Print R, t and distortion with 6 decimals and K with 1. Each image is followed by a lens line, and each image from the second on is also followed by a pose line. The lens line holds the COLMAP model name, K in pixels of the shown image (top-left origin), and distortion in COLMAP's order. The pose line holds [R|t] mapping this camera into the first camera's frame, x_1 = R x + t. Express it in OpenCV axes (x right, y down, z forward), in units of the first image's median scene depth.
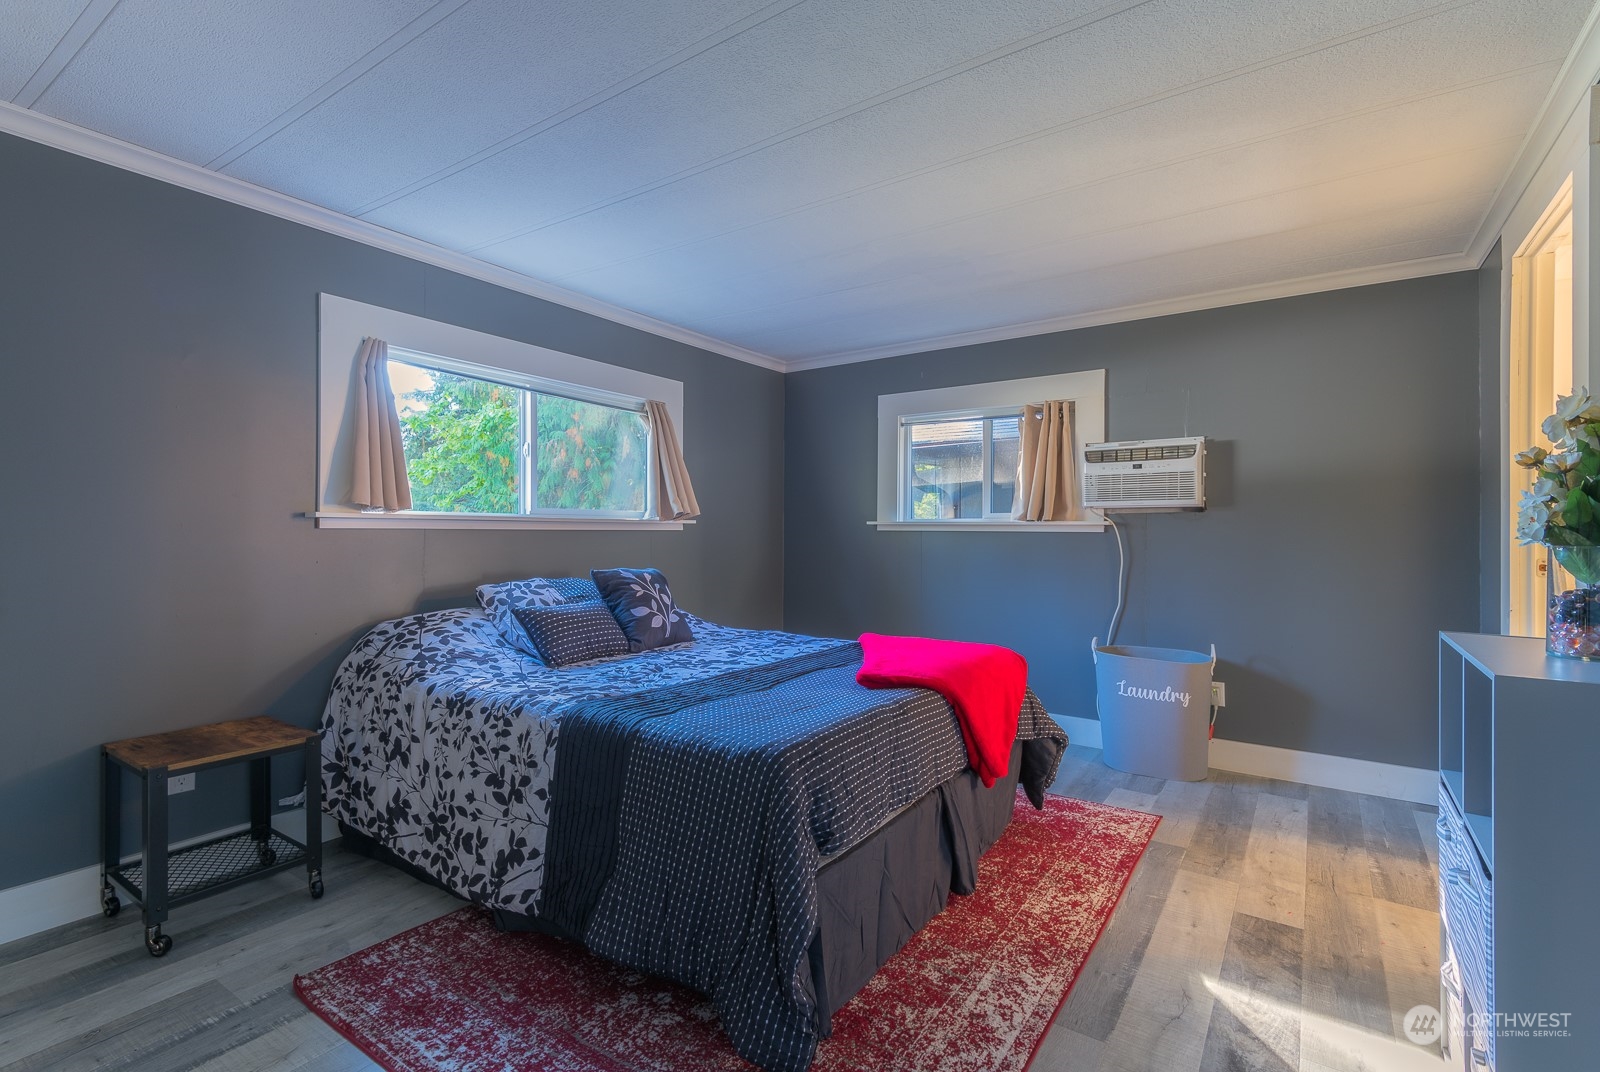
lens RADIAL K [[738.6, 0, 805.2], [0, 738.6, 536.3], [0, 0, 1]] dist [0.002057, -0.000520]
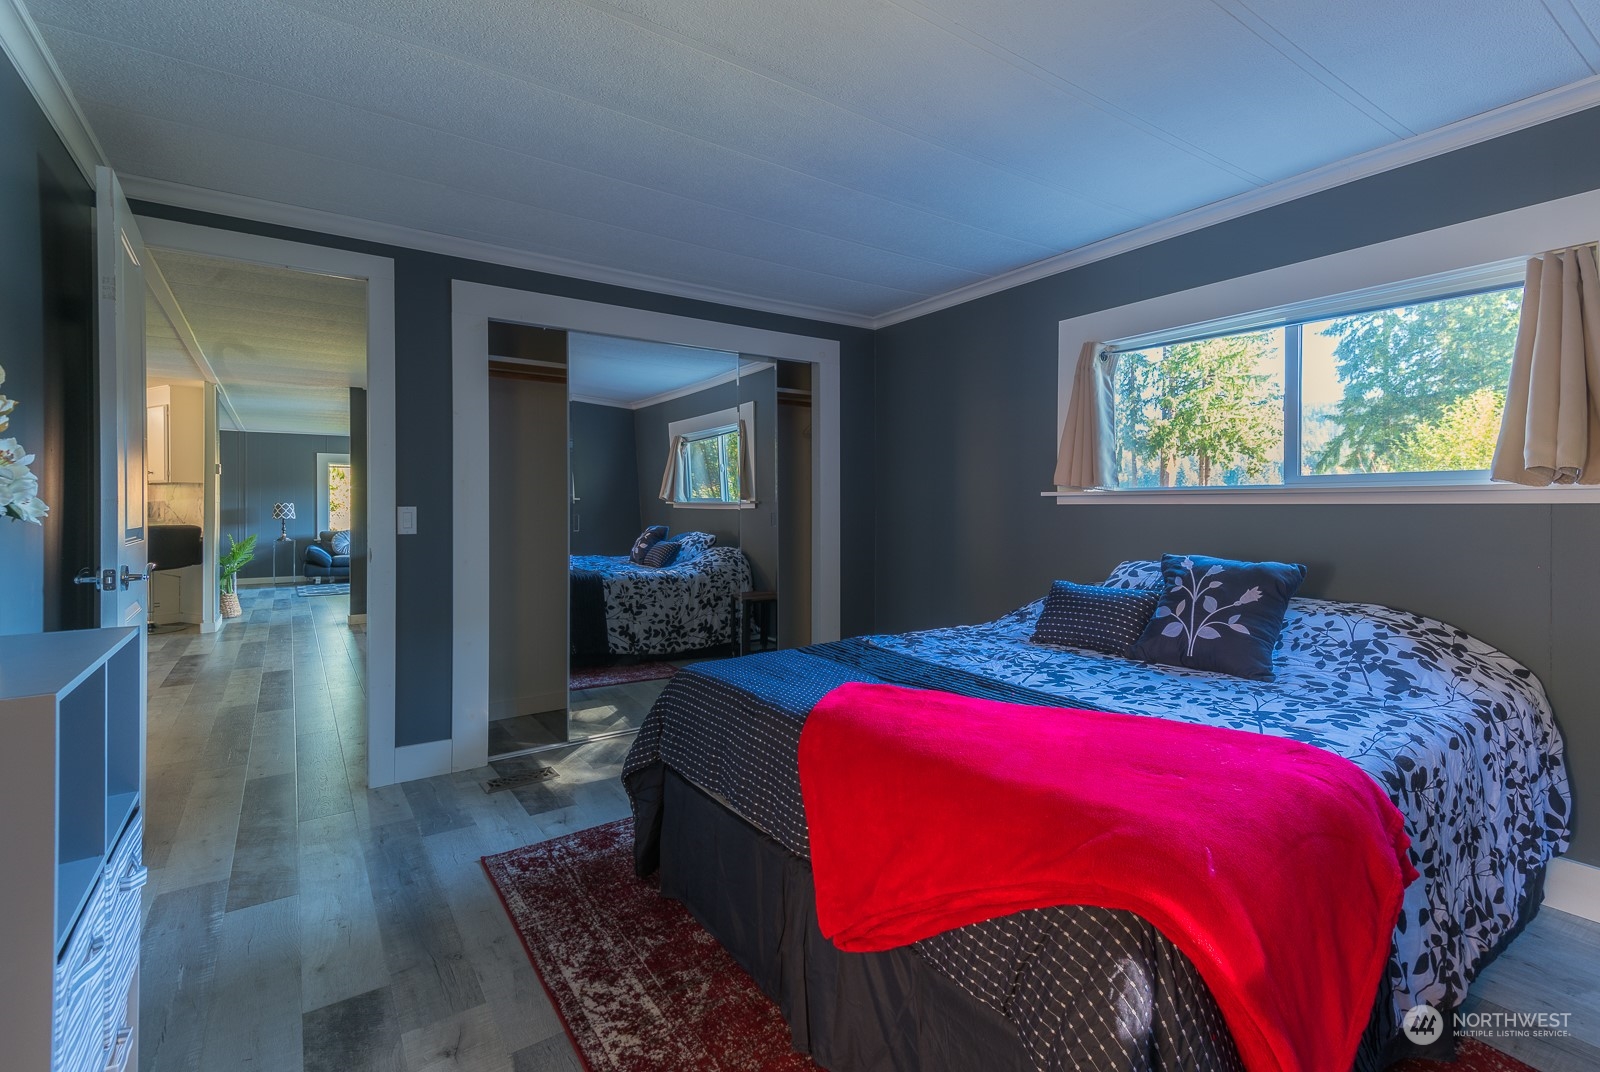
lens RADIAL K [[738.6, 0, 792.8], [0, 738.6, 505.0], [0, 0, 1]] dist [0.002057, -0.000520]
pose [[-0.369150, -0.005545, -0.929353, 0.789382], [-0.006165, 0.999975, -0.003518, -0.006487], [0.929349, 0.004430, -0.369175, 1.151065]]
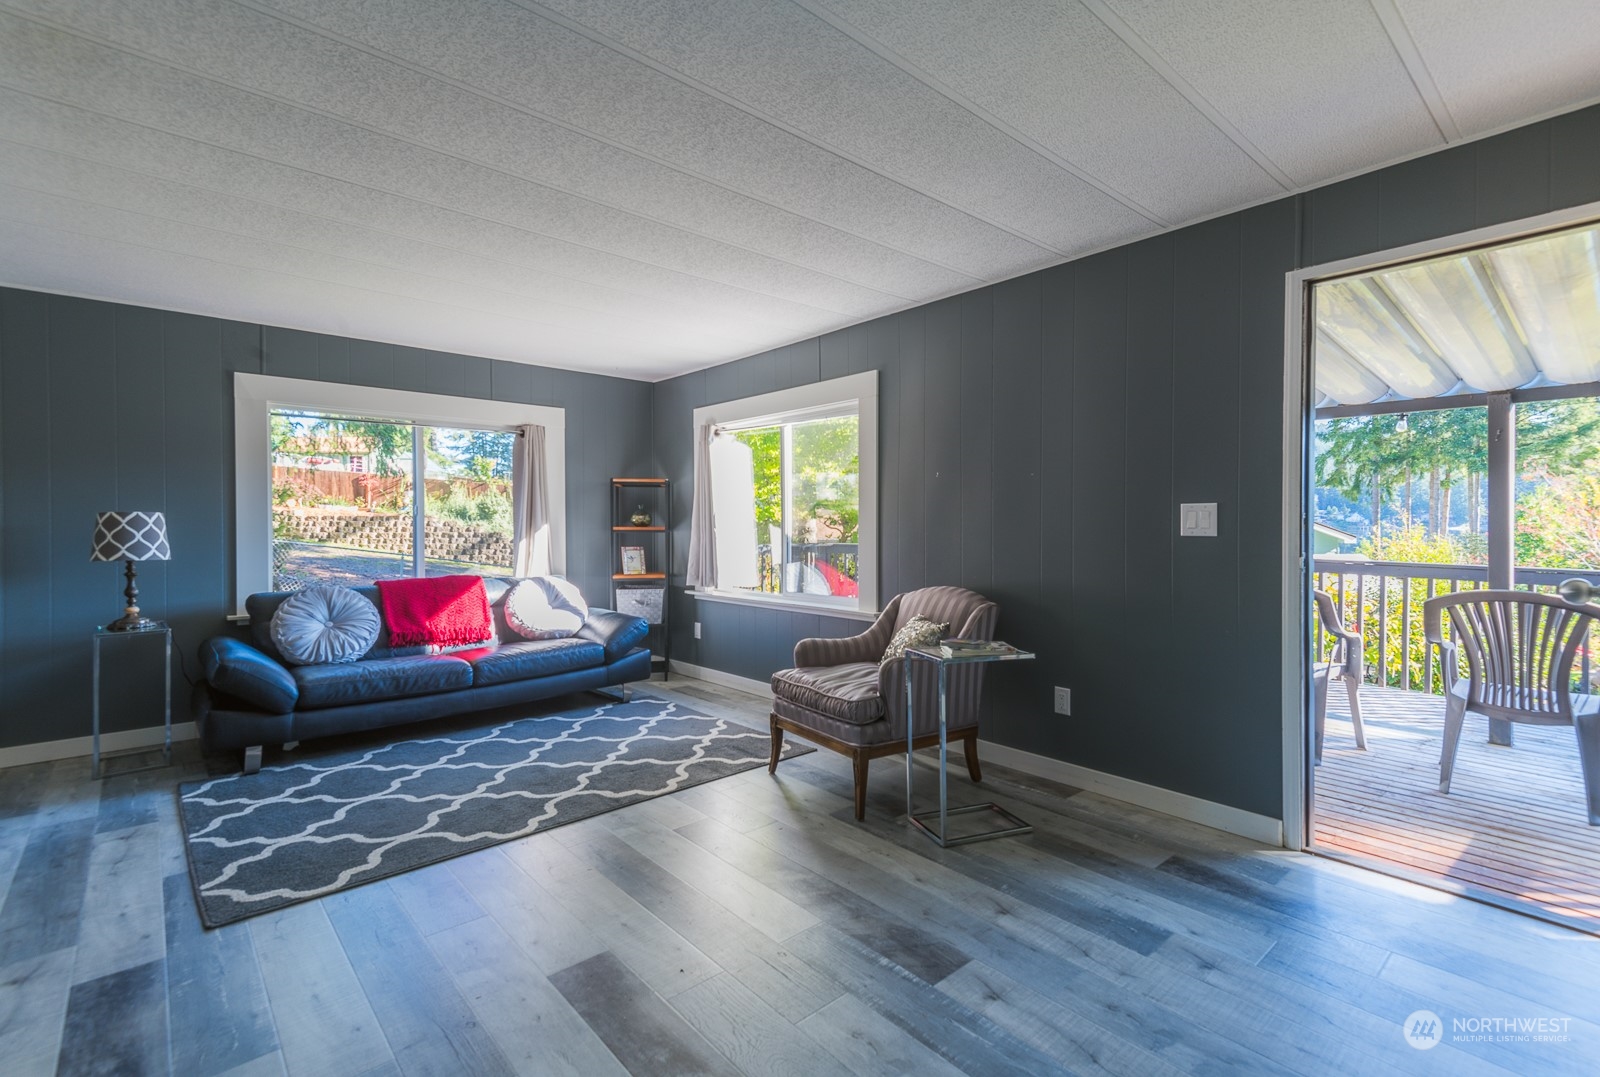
lens RADIAL K [[738.6, 0, 804.2], [0, 738.6, 525.9], [0, 0, 1]] dist [0.002057, -0.000520]
pose [[-0.229610, 0.002194, -0.973280, 0.577047], [-0.013543, 0.999893, 0.005449, -0.007332], [0.973188, 0.014432, -0.229556, 0.829444]]
